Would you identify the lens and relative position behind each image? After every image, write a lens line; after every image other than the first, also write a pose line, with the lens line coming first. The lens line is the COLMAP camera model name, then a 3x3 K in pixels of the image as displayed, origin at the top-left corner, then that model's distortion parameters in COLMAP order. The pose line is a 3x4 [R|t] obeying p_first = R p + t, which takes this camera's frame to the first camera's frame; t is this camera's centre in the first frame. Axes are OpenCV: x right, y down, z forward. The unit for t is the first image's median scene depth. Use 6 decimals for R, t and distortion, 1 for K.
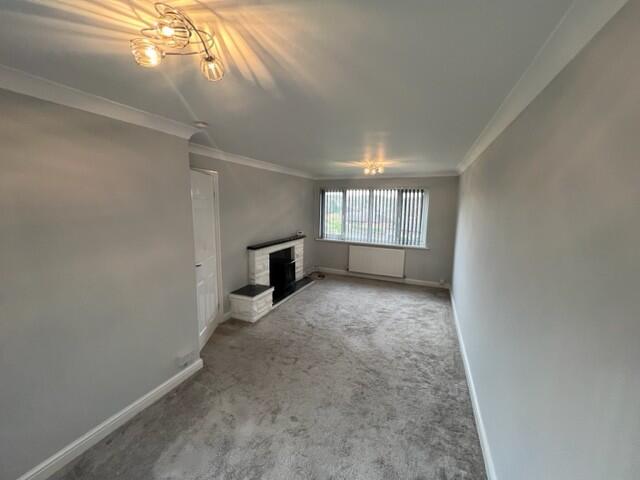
lens RADIAL K [[254.6, 0, 318.4], [0, 254.6, 238.9], [0, 0, 1]] dist [-0.002638, 0.000308]
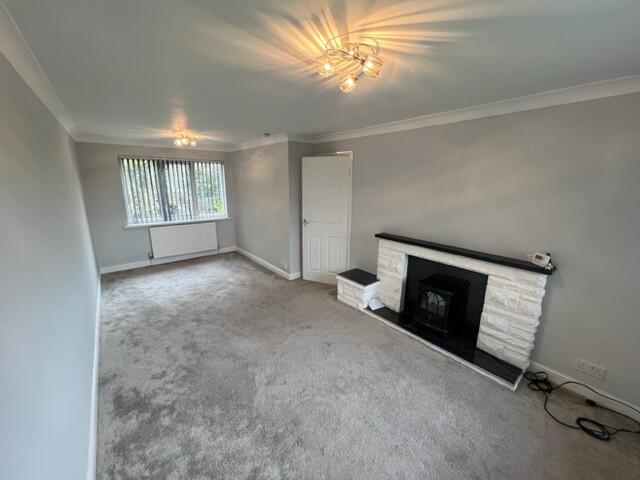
lens RADIAL K [[254.6, 0, 318.4], [0, 254.6, 238.9], [0, 0, 1]] dist [-0.002638, 0.000308]
pose [[-0.457946, 0.183420, -0.869852, 0.540924], [-0.135115, 0.952754, 0.272035, -0.146728], [0.878652, 0.242108, -0.411527, 1.127885]]
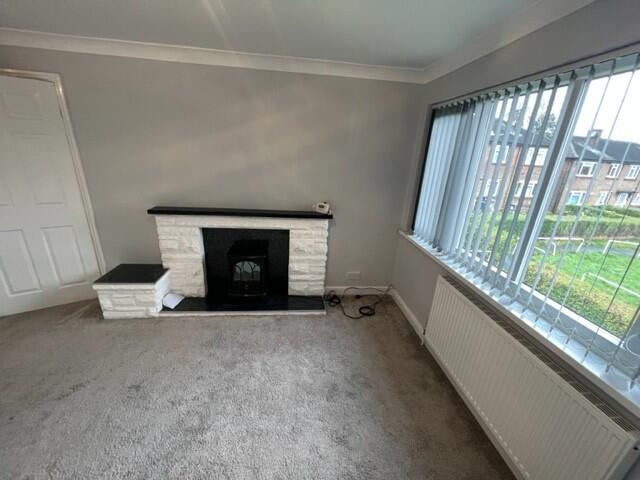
lens RADIAL K [[254.6, 0, 318.4], [0, 254.6, 238.9], [0, 0, 1]] dist [-0.002638, 0.000308]
pose [[0.498789, 0.289877, -0.816811, 0.439016], [-0.165822, 0.956921, 0.238340, -0.105441], [0.850713, 0.016564, 0.525370, 0.979702]]
